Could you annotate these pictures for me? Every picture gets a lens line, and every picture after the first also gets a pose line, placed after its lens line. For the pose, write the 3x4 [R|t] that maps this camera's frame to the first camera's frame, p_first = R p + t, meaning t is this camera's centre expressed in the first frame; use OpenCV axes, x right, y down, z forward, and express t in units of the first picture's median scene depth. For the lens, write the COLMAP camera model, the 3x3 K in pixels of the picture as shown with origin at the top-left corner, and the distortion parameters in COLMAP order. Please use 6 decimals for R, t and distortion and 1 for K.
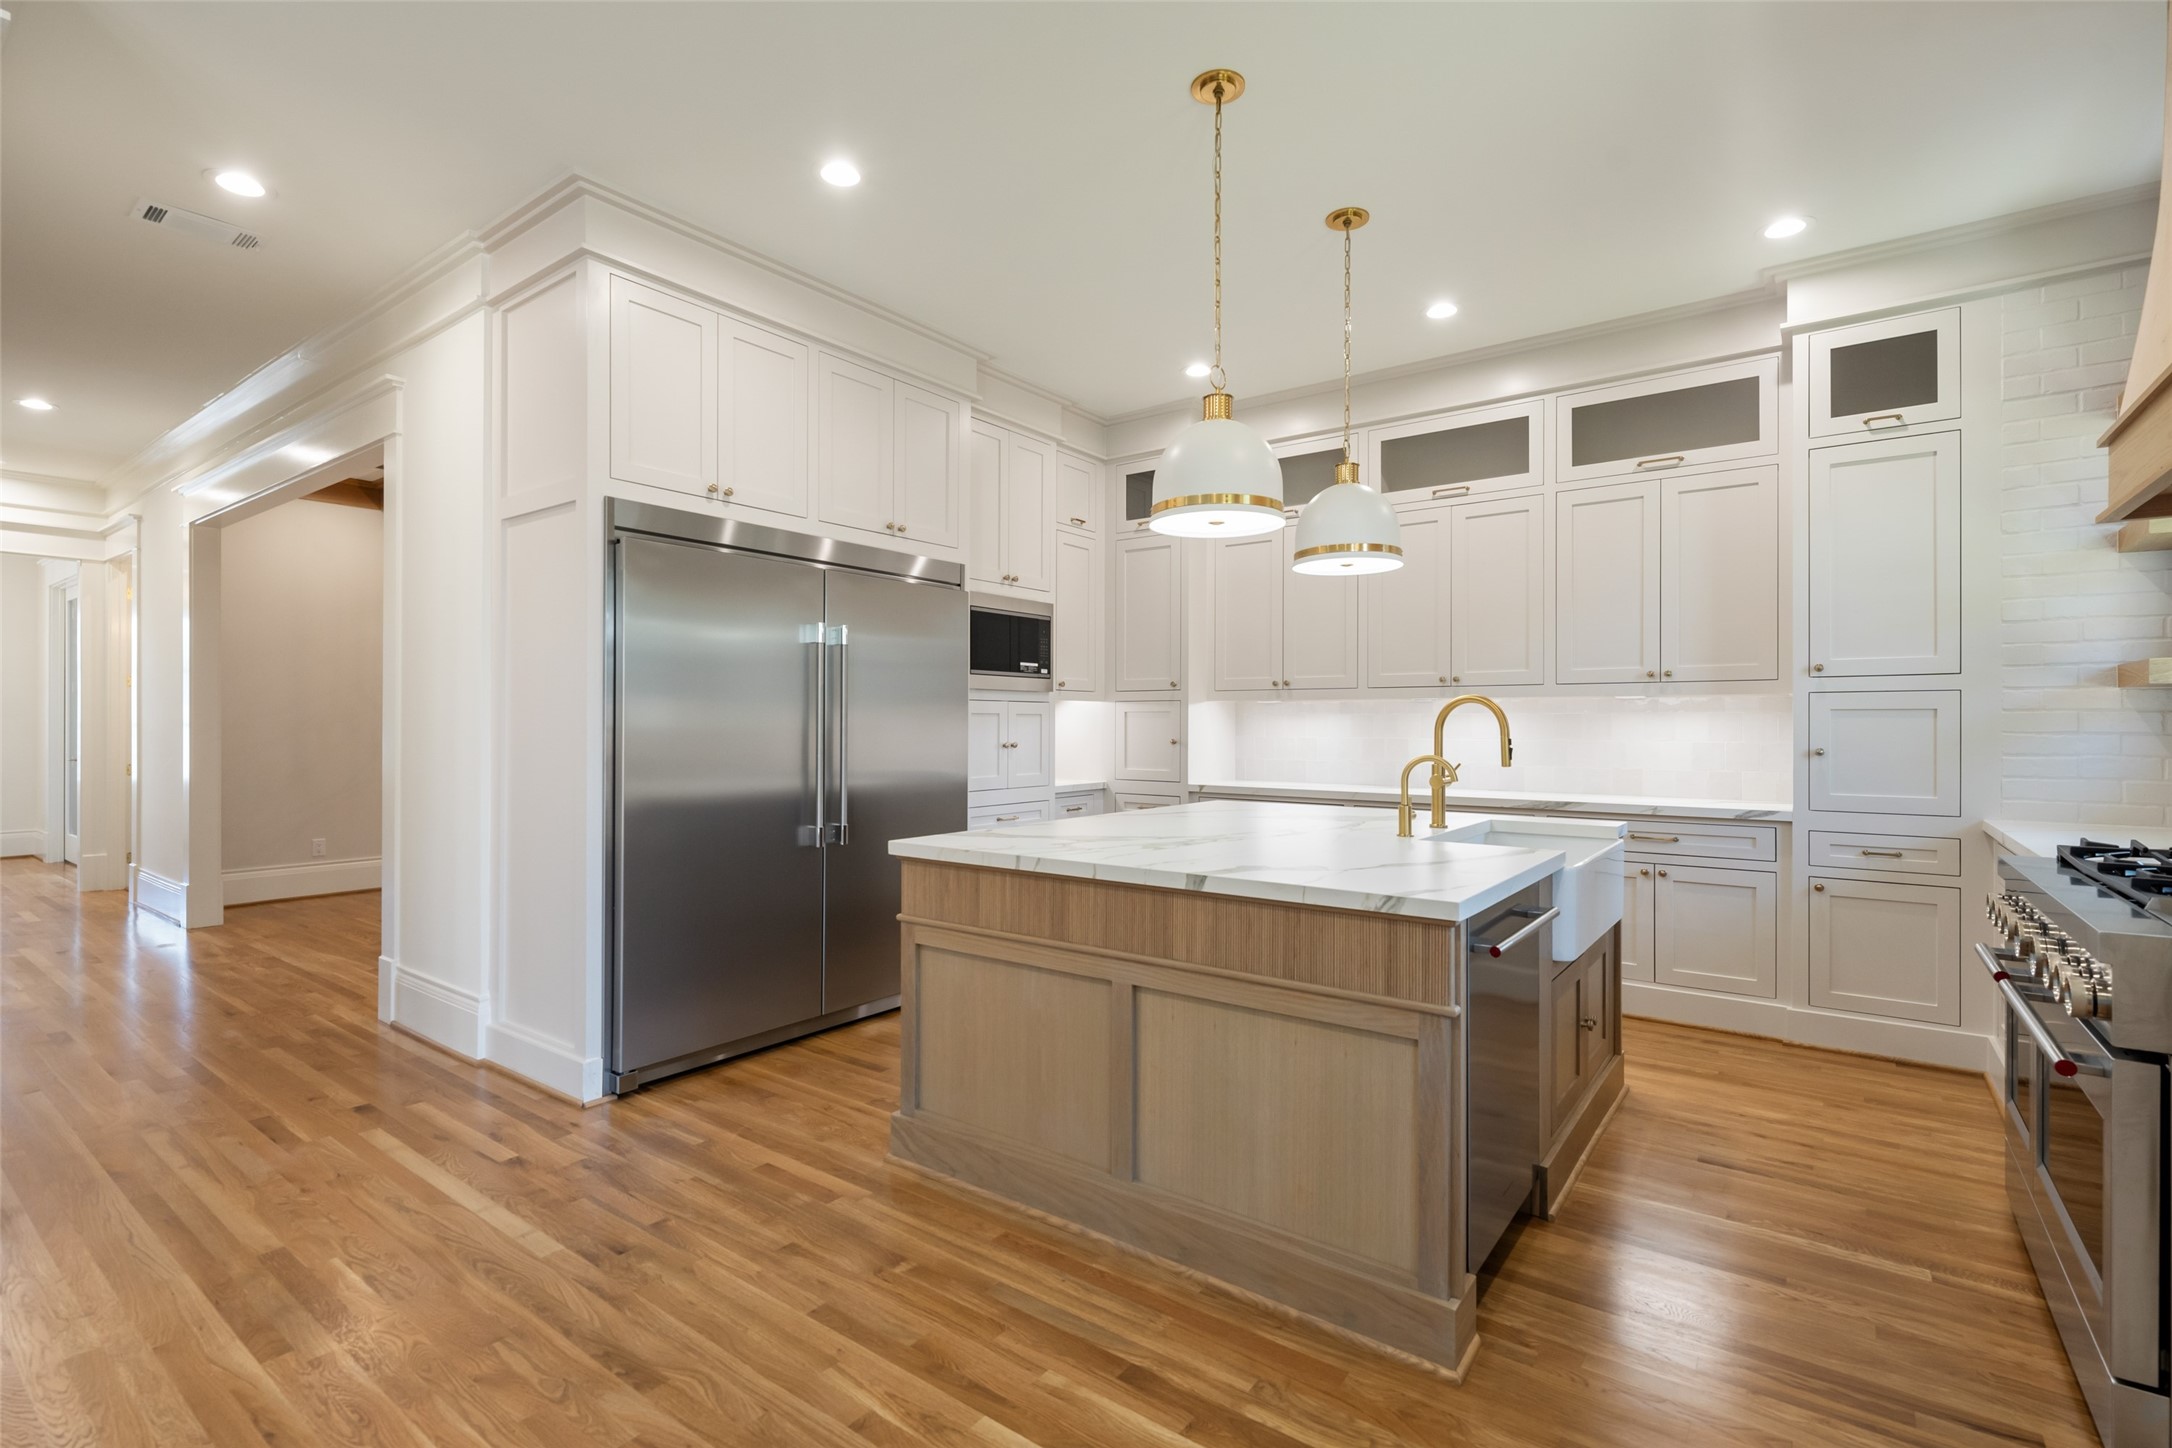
lens RADIAL K [[998.9, 0, 1086.0], [0, 998.9, 724.0], [0, 0, 1]] dist [0.002399, -0.000084]
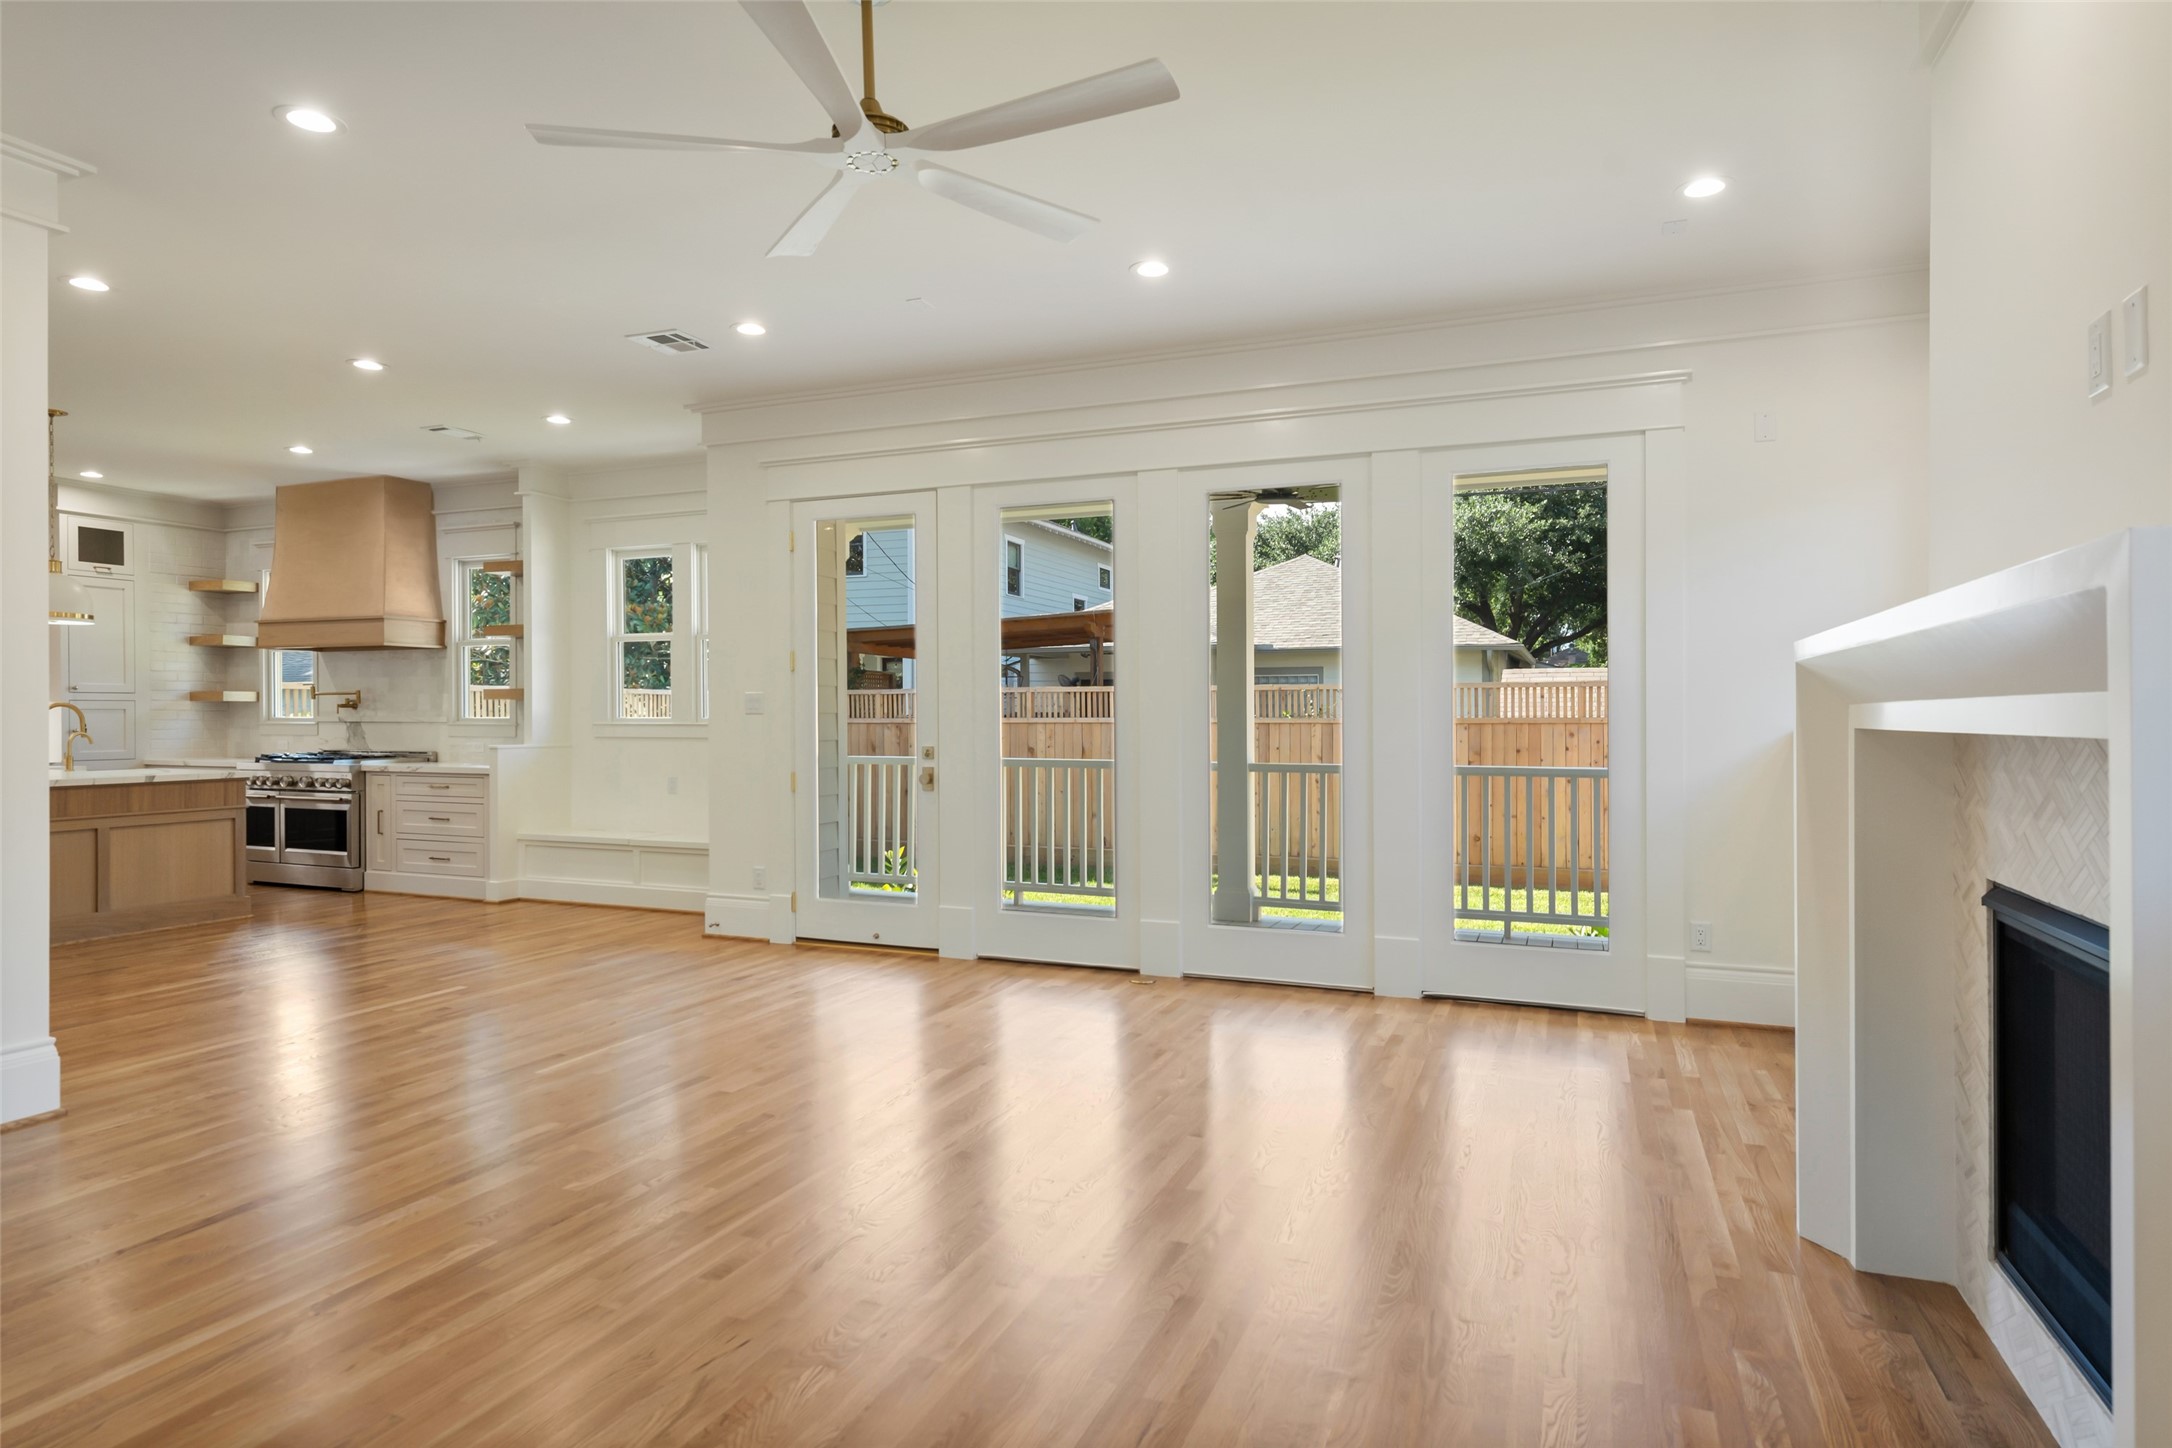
lens RADIAL K [[1200.6, 0, 1089.6], [0, 1200.6, 720.3], [0, 0, 1]] dist [0.005529, -0.001036]
pose [[-0.249424, -0.005812, 0.968377, -2.067900], [-0.000449, 0.999983, 0.005887, -0.007168], [-0.968394, 0.001033, -0.249422, -0.338952]]
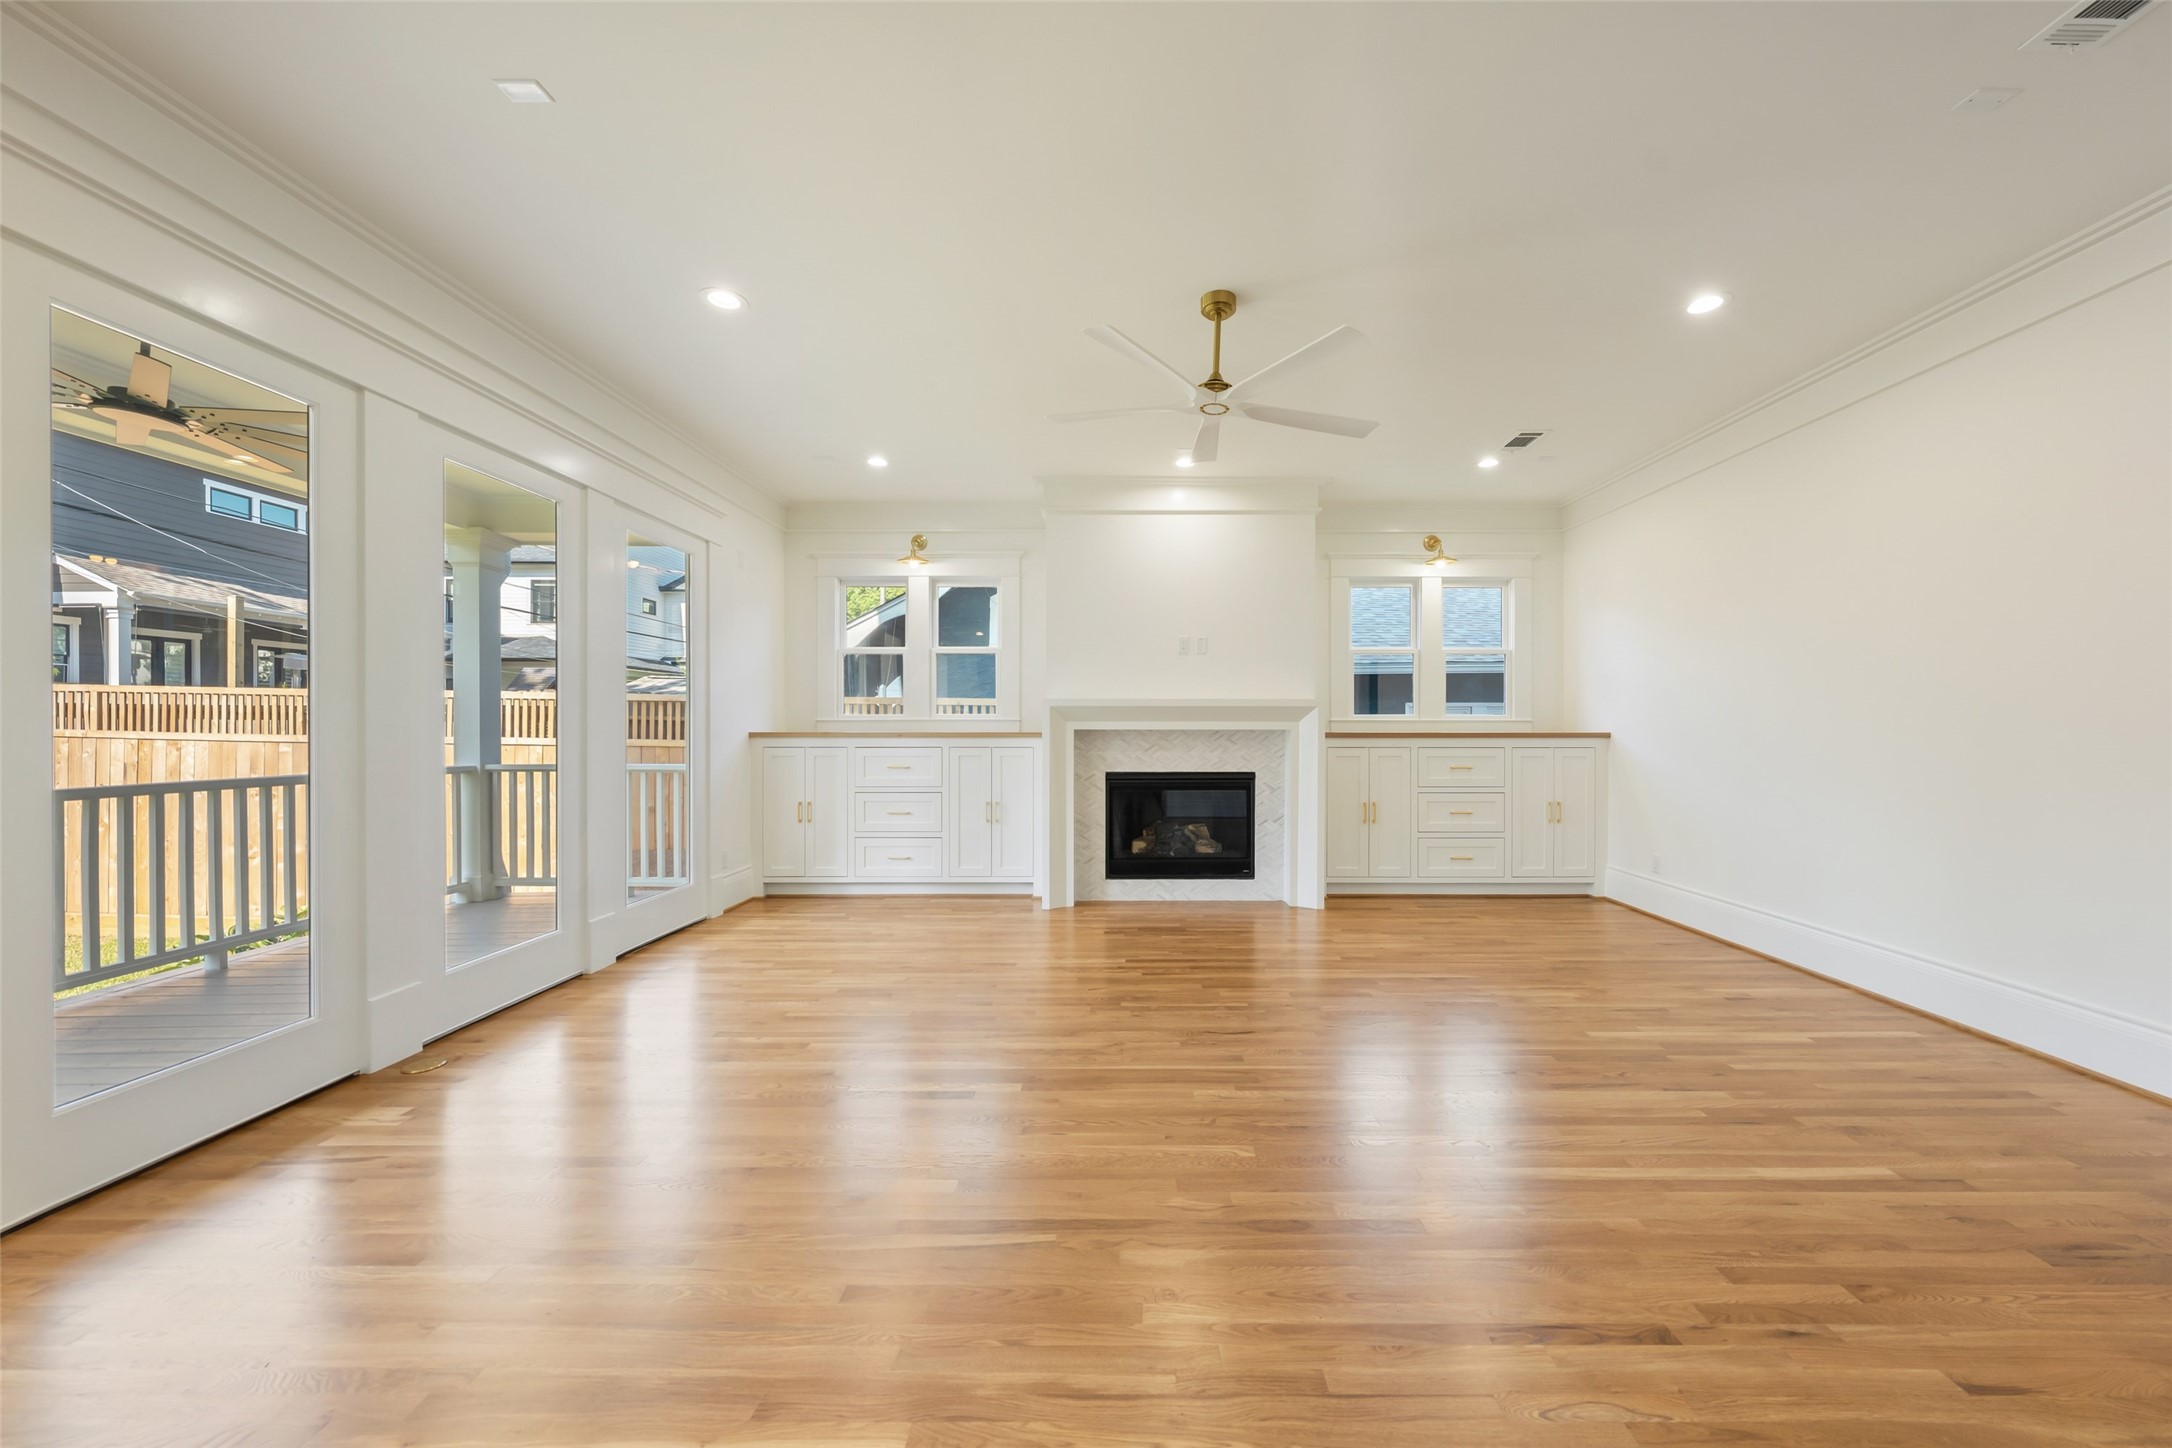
lens RADIAL K [[768.5, 0, 1135.4], [0, 768.5, 730.5], [0, 0, 1]] dist [0.000042, 0.000064]
pose [[-0.797446, -0.000328, -0.603390, -0.732703], [-0.003989, 0.999981, 0.004727, -0.002690], [0.603377, 0.006177, -0.797432, 0.220506]]
